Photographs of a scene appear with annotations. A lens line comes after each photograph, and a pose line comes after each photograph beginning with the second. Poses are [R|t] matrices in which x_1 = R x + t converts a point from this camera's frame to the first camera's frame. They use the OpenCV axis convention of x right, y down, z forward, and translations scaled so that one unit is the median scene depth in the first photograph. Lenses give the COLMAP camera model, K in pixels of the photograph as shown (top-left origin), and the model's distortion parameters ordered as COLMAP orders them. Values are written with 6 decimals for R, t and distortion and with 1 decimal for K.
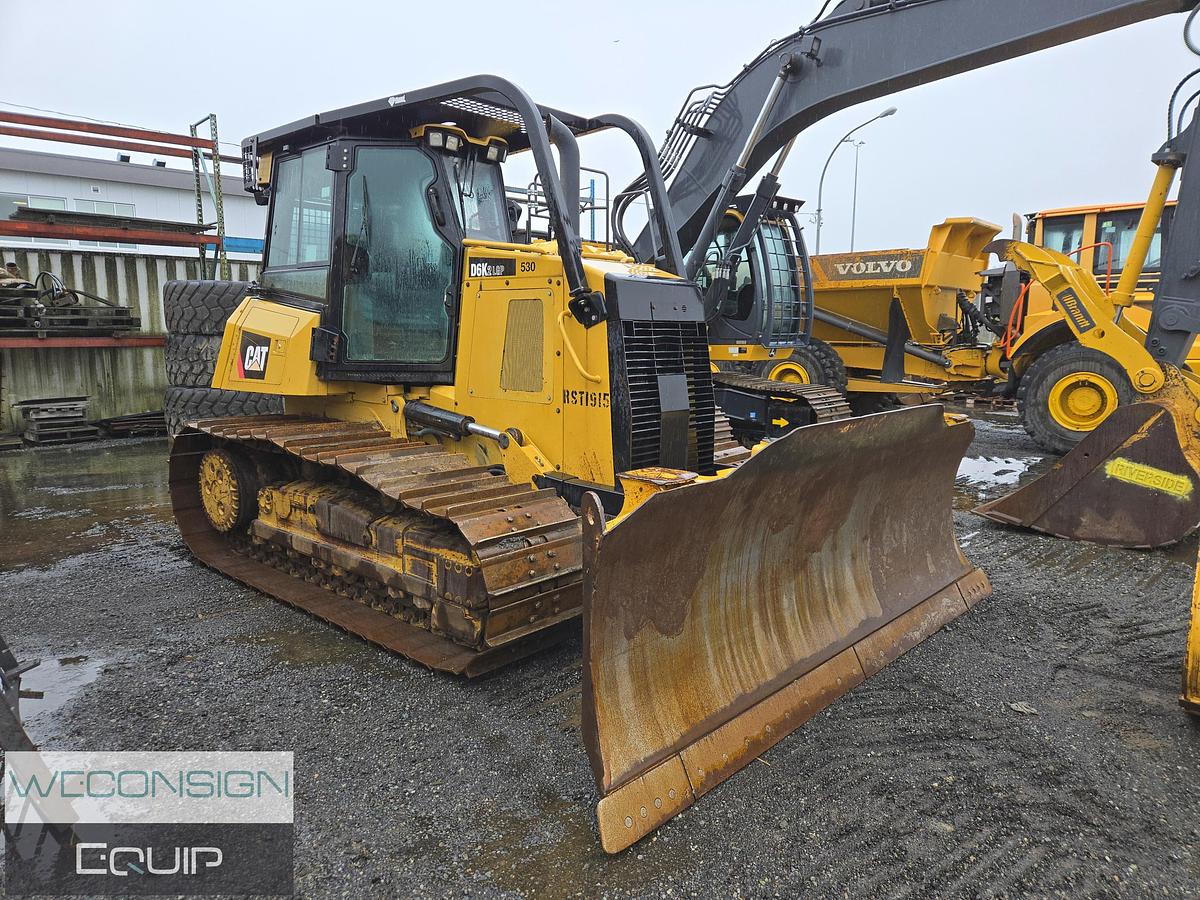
lens RADIAL K [[798.5, 0, 593.2], [0, 798.5, 447.7], [0, 0, 1]] dist [0.085569, -0.079066]
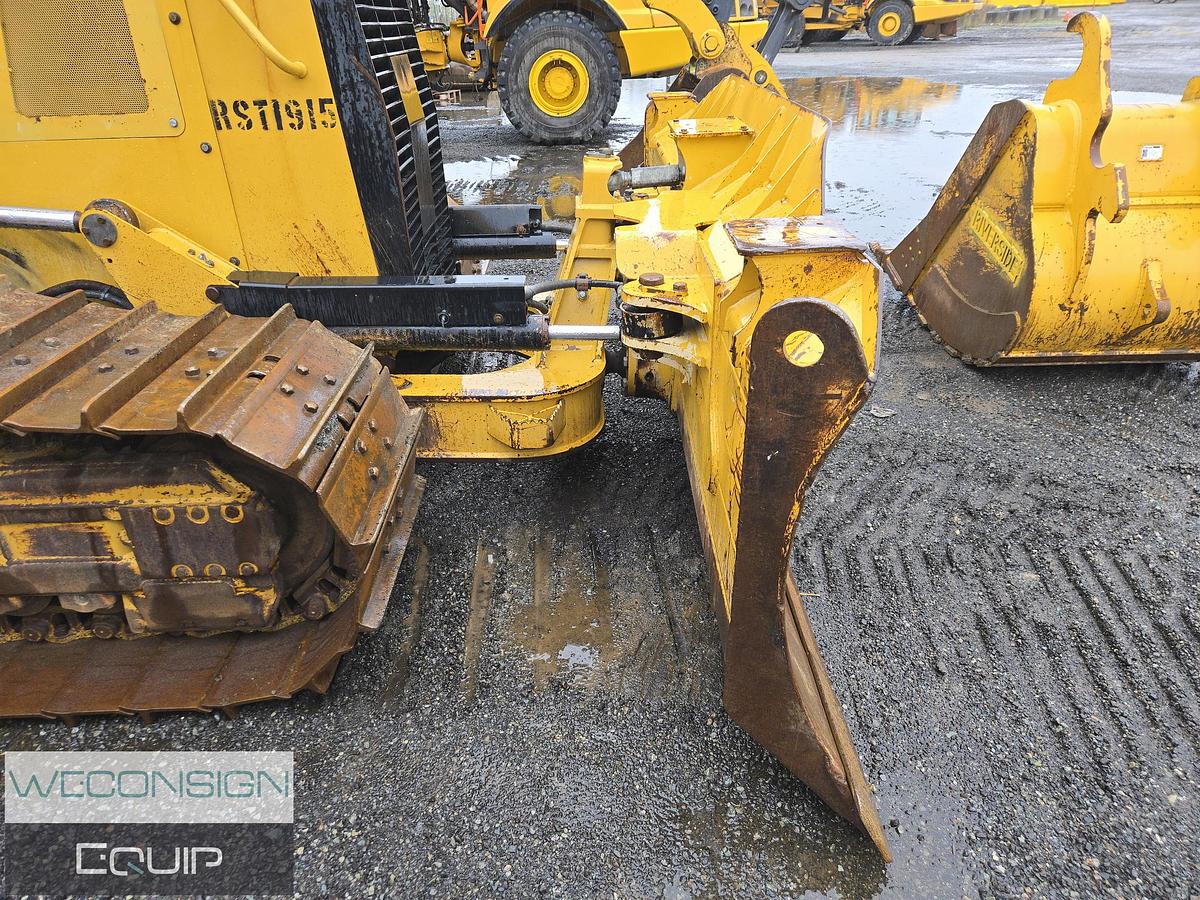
lens RADIAL K [[798.5, 0, 593.2], [0, 798.5, 447.7], [0, 0, 1]] dist [0.085569, -0.079066]
pose [[0.731658, -0.346563, 0.587001, -0.244140], [0.134121, 0.917475, 0.374501, -0.034330], [-0.668347, -0.195277, 0.717760, 0.456947]]
